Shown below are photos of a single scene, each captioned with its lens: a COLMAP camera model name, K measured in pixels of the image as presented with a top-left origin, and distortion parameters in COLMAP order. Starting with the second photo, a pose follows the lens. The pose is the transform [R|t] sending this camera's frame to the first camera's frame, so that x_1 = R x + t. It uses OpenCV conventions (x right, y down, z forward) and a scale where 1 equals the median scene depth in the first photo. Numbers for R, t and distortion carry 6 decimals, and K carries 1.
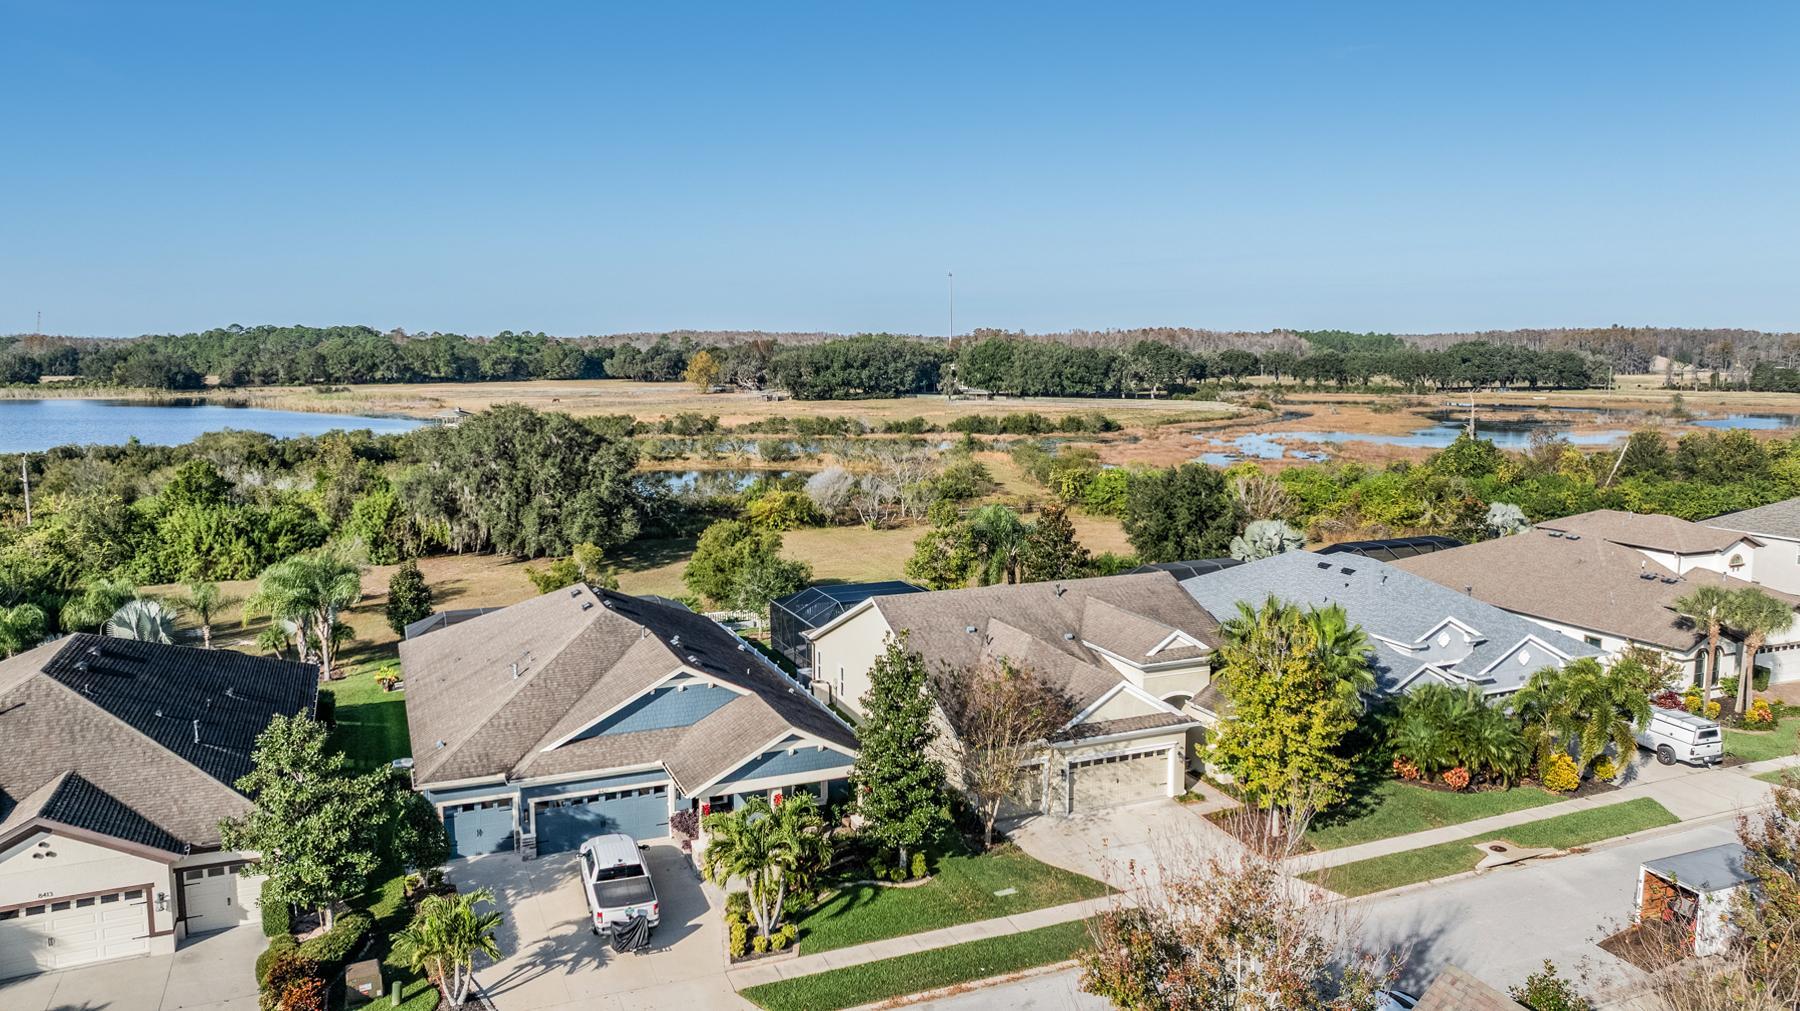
lens RADIAL K [[1252.7, 0, 900.0], [0, 1252.7, 505.5], [0, 0, 1]] dist [-0.019334, -0.005367]
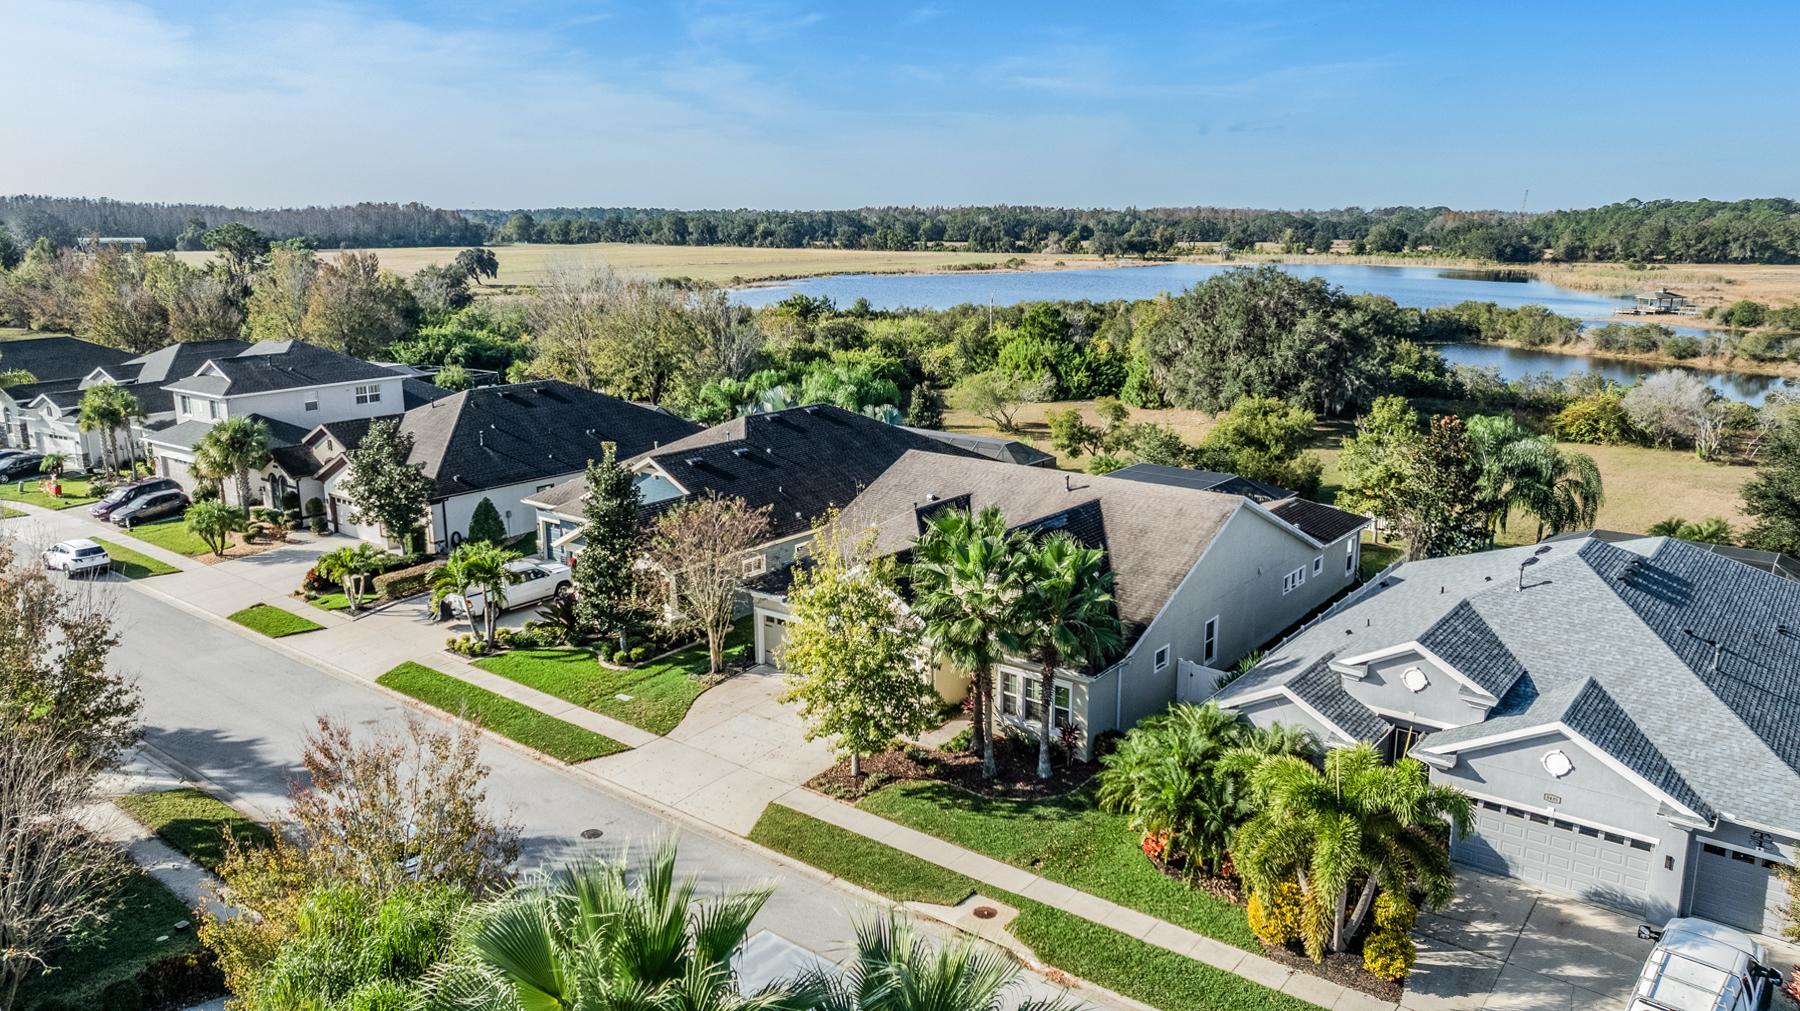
lens RADIAL K [[1244.2, 0, 900.0], [0, 1244.2, 505.5], [0, 0, 1]] dist [-0.053841, 0.049327]
pose [[0.483193, 0.196507, -0.853176, 0.175271], [-0.111362, 0.980366, 0.162732, -0.009209], [0.868403, 0.016380, 0.495589, 0.107659]]
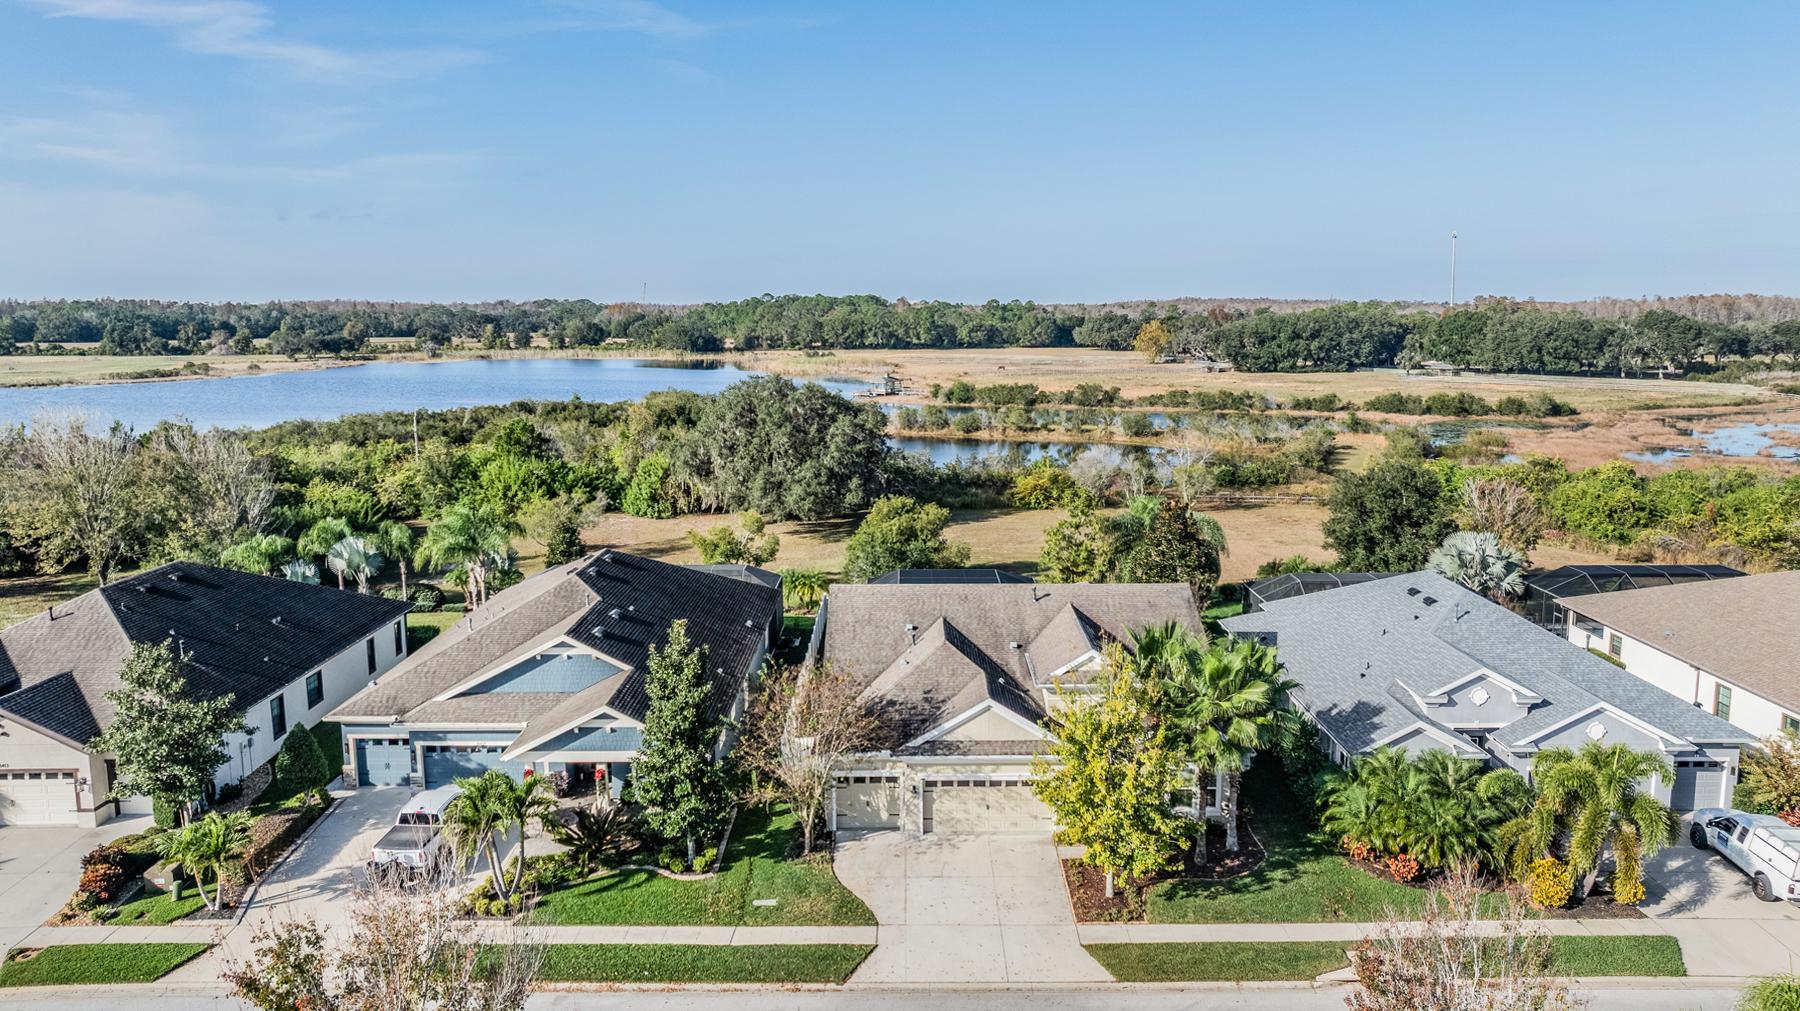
lens RADIAL K [[1252.7, 0, 910.4], [0, 1252.7, 503.5], [0, 0, 1]] dist [-0.014587, -0.002340]
pose [[0.922154, 0.058071, -0.382440, 0.086582], [-0.048807, 0.998233, 0.033891, -0.005698], [0.383732, -0.012587, 0.923359, 0.025276]]
